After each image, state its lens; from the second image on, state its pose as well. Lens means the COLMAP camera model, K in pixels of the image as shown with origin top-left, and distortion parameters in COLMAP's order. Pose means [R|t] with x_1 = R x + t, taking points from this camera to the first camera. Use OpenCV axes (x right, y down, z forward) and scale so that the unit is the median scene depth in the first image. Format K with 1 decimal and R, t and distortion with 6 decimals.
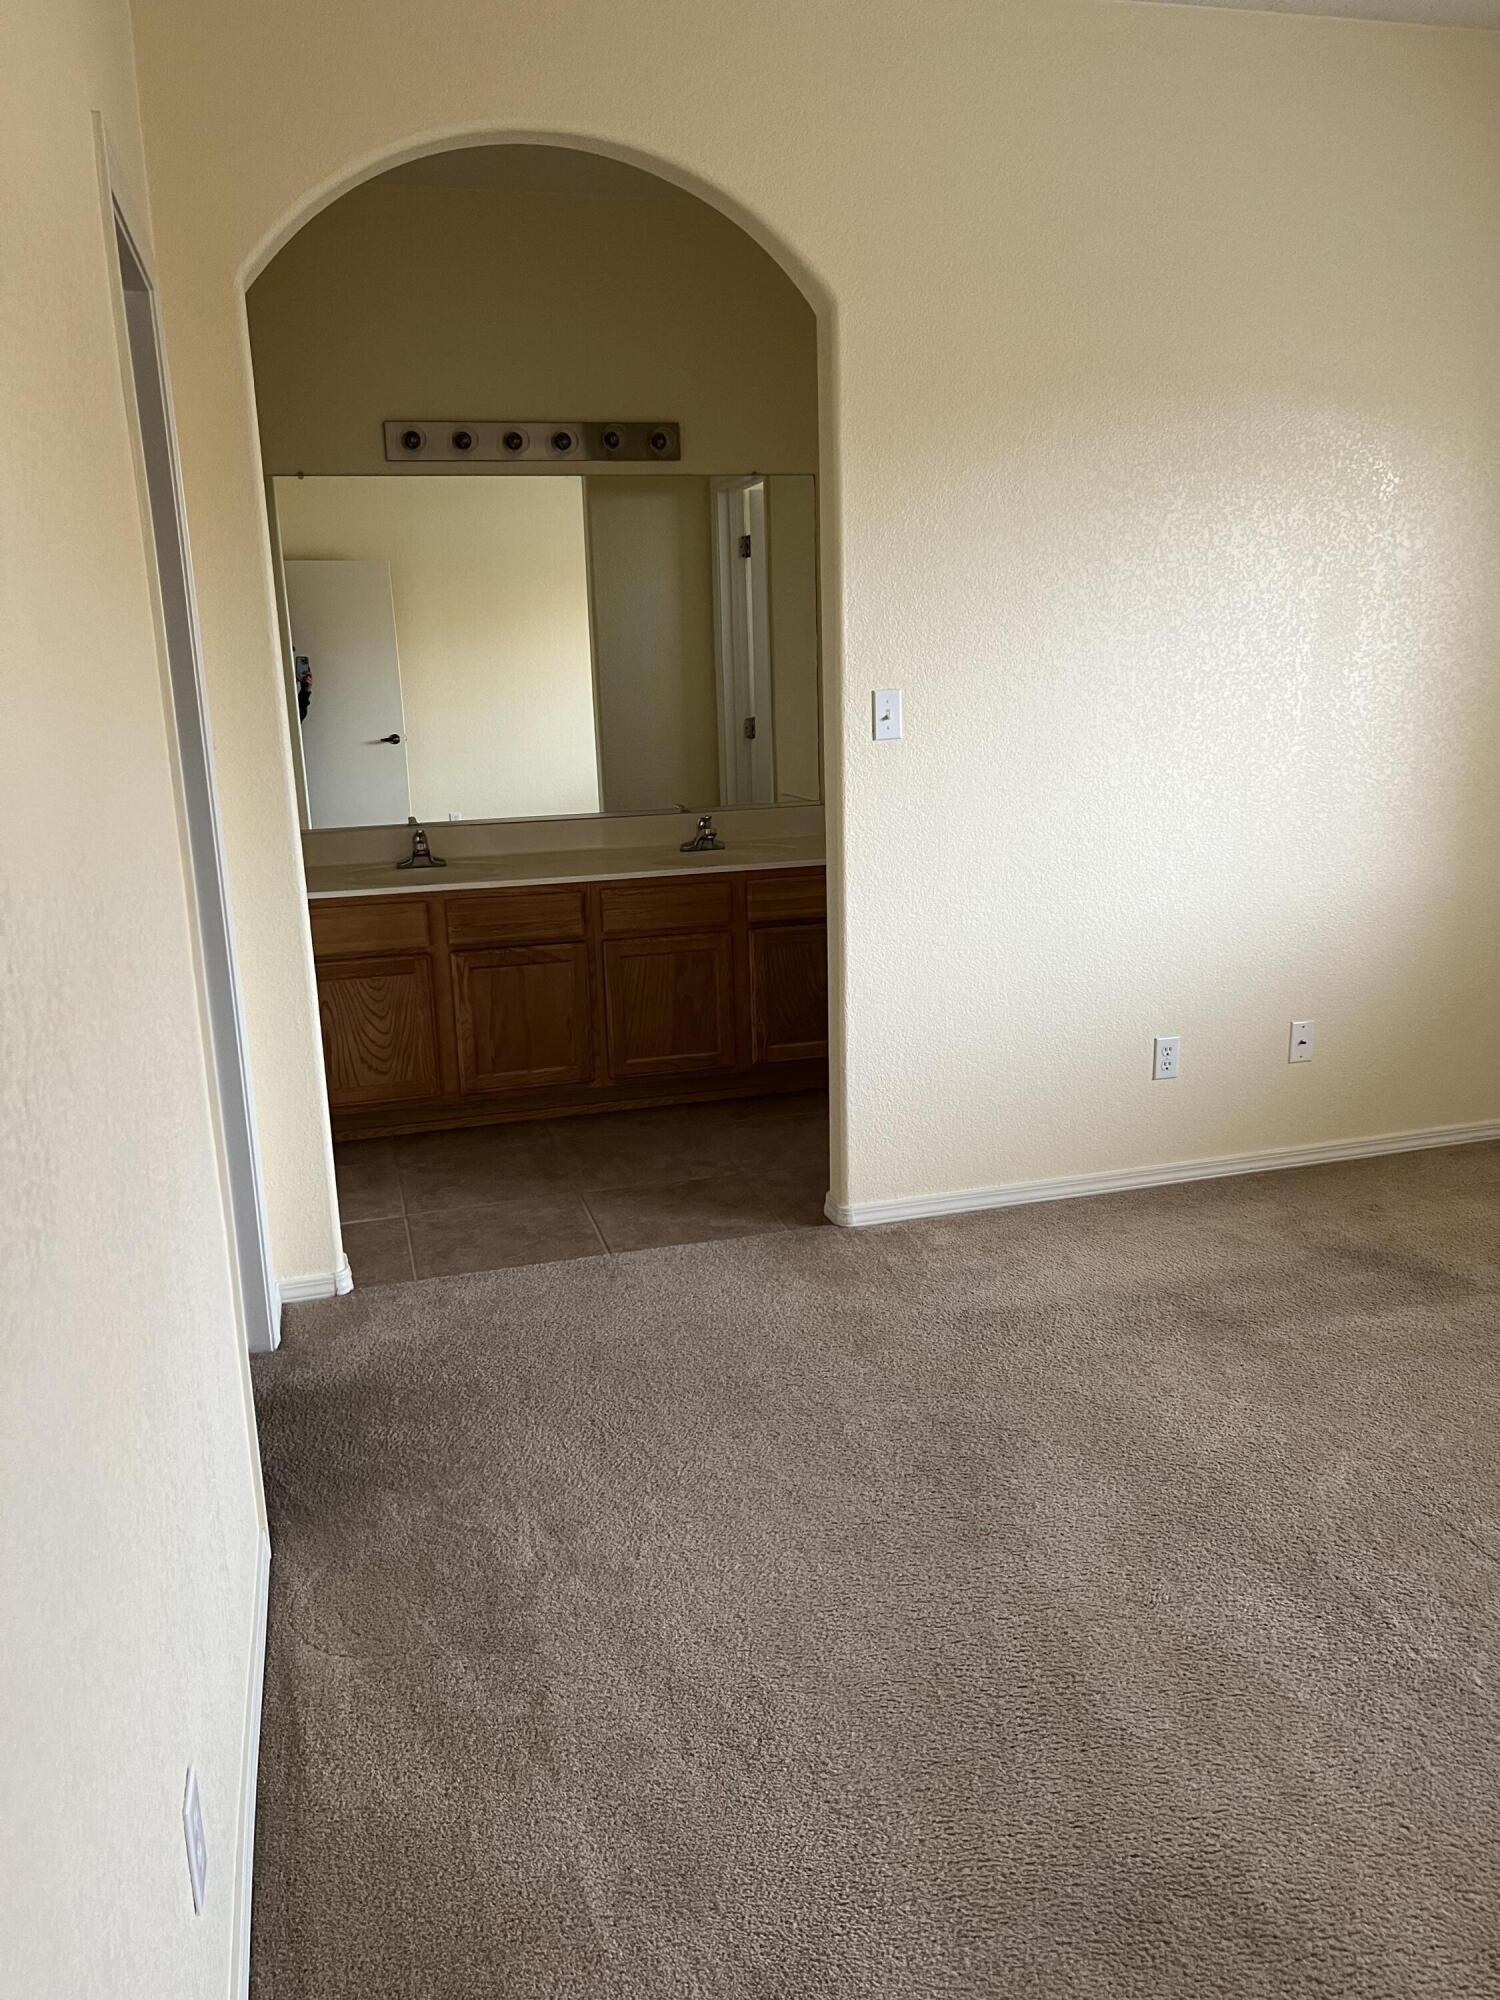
lens RADIAL K [[1497.4, 0, 746.1], [0, 1497.4, 1002.3], [0, 0, 1]] dist [0.054606, -0.059882]
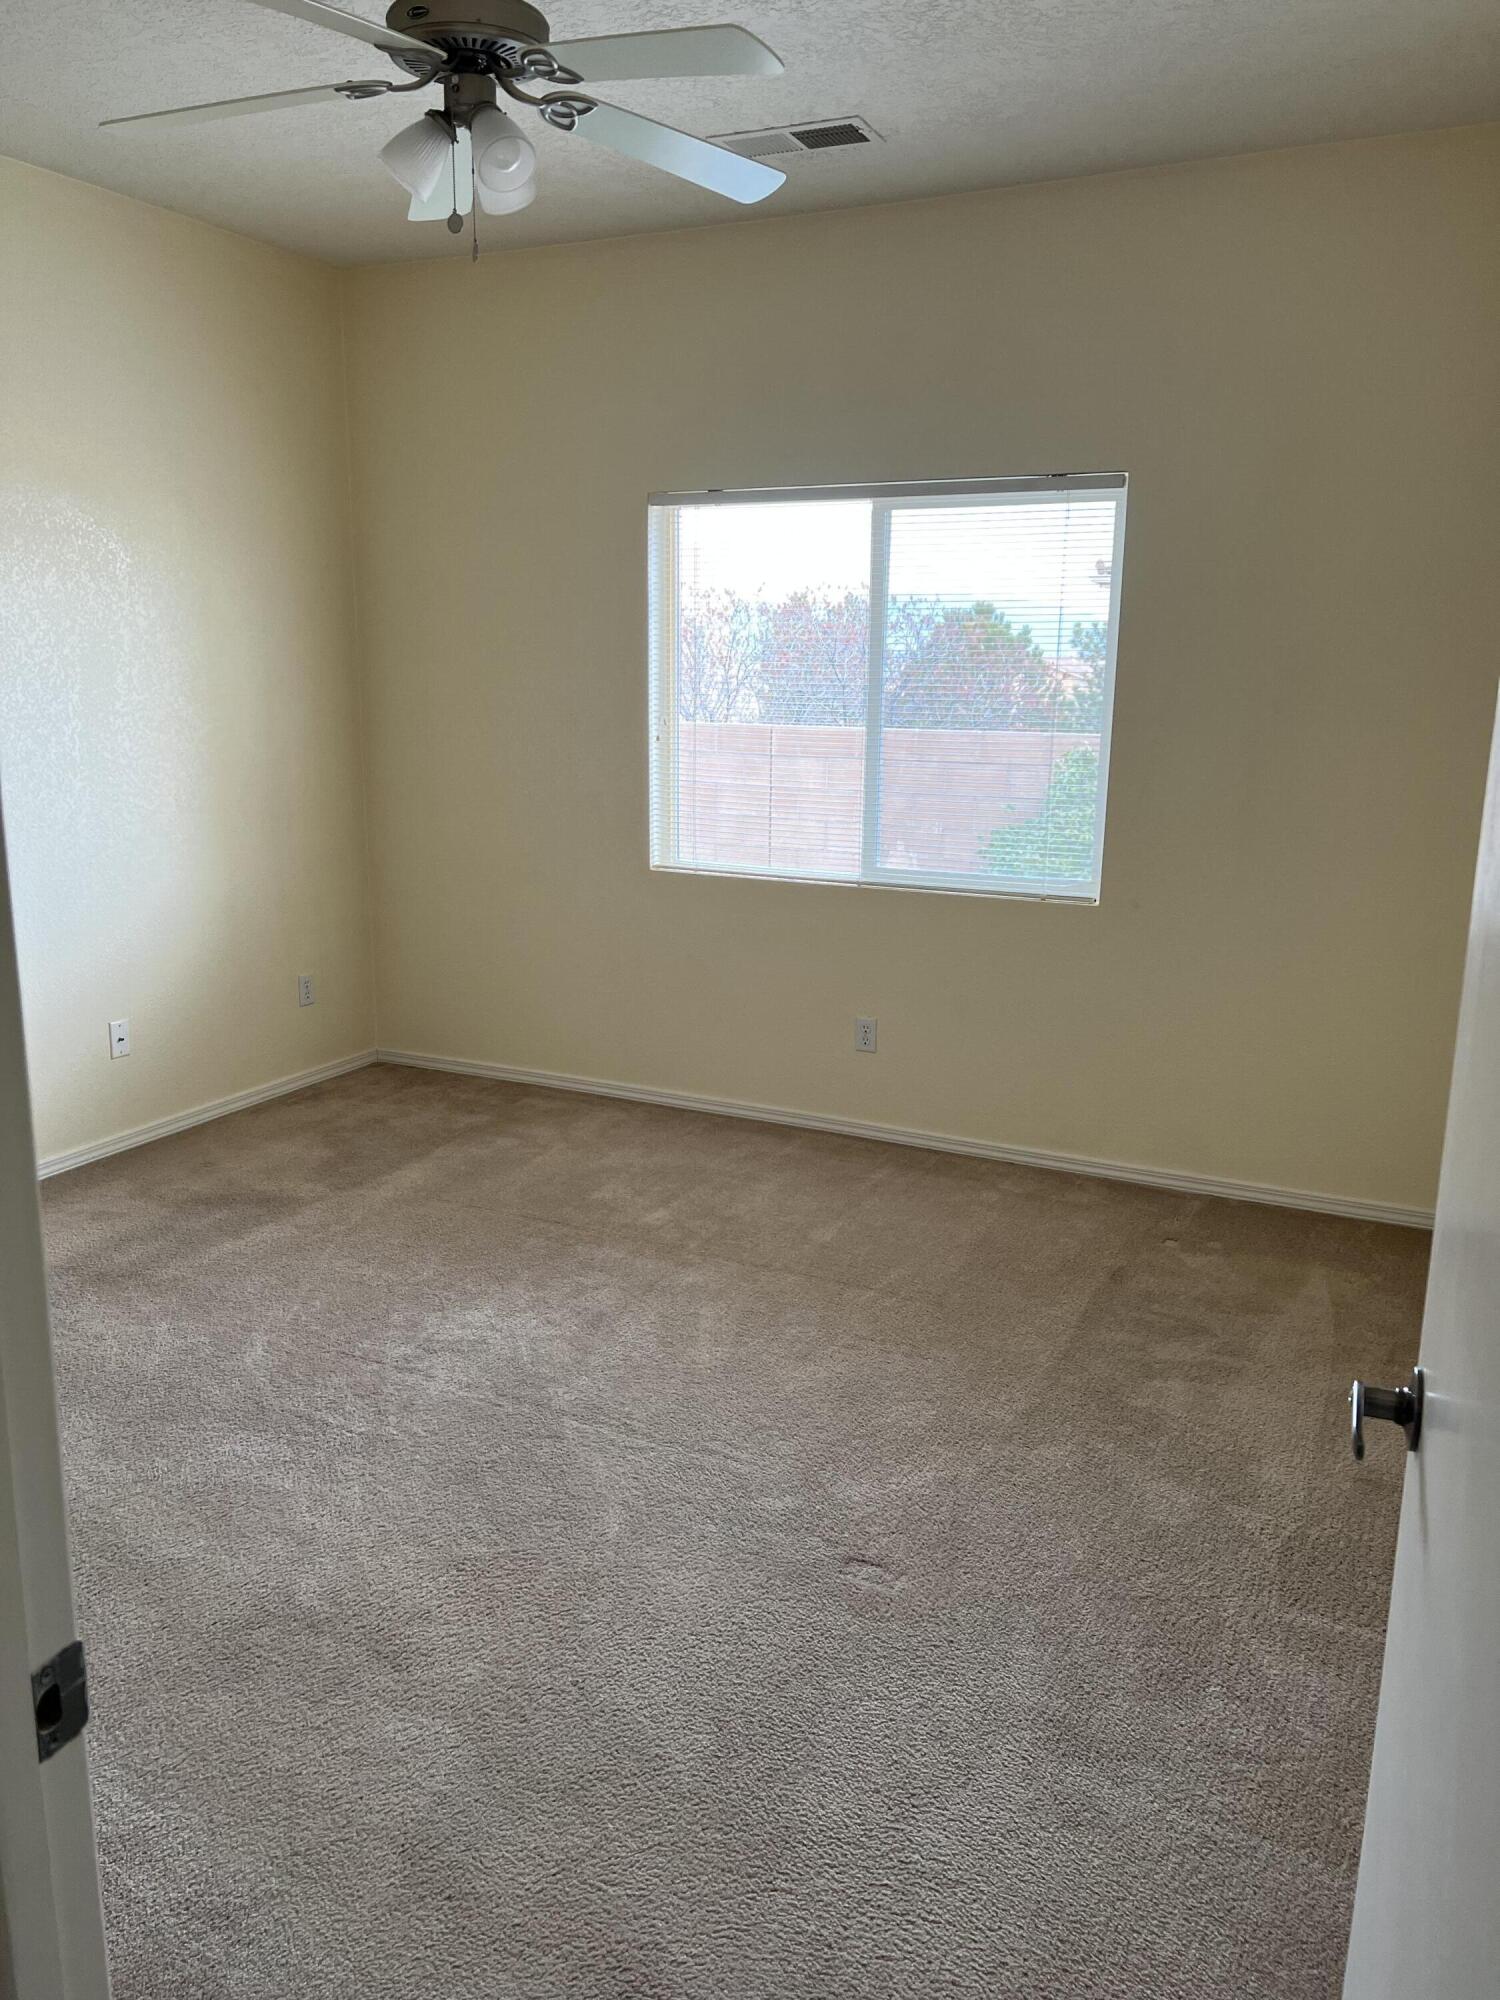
lens RADIAL K [[1497.4, 0, 757.9], [0, 1497.4, 1004.6], [0, 0, 1]] dist [0.054606, -0.059882]
pose [[0.659029, -0.129679, 0.740854, -0.177757], [0.142609, 0.988700, 0.046203, 0.018534], [-0.738474, 0.075204, 0.670075, -0.144745]]
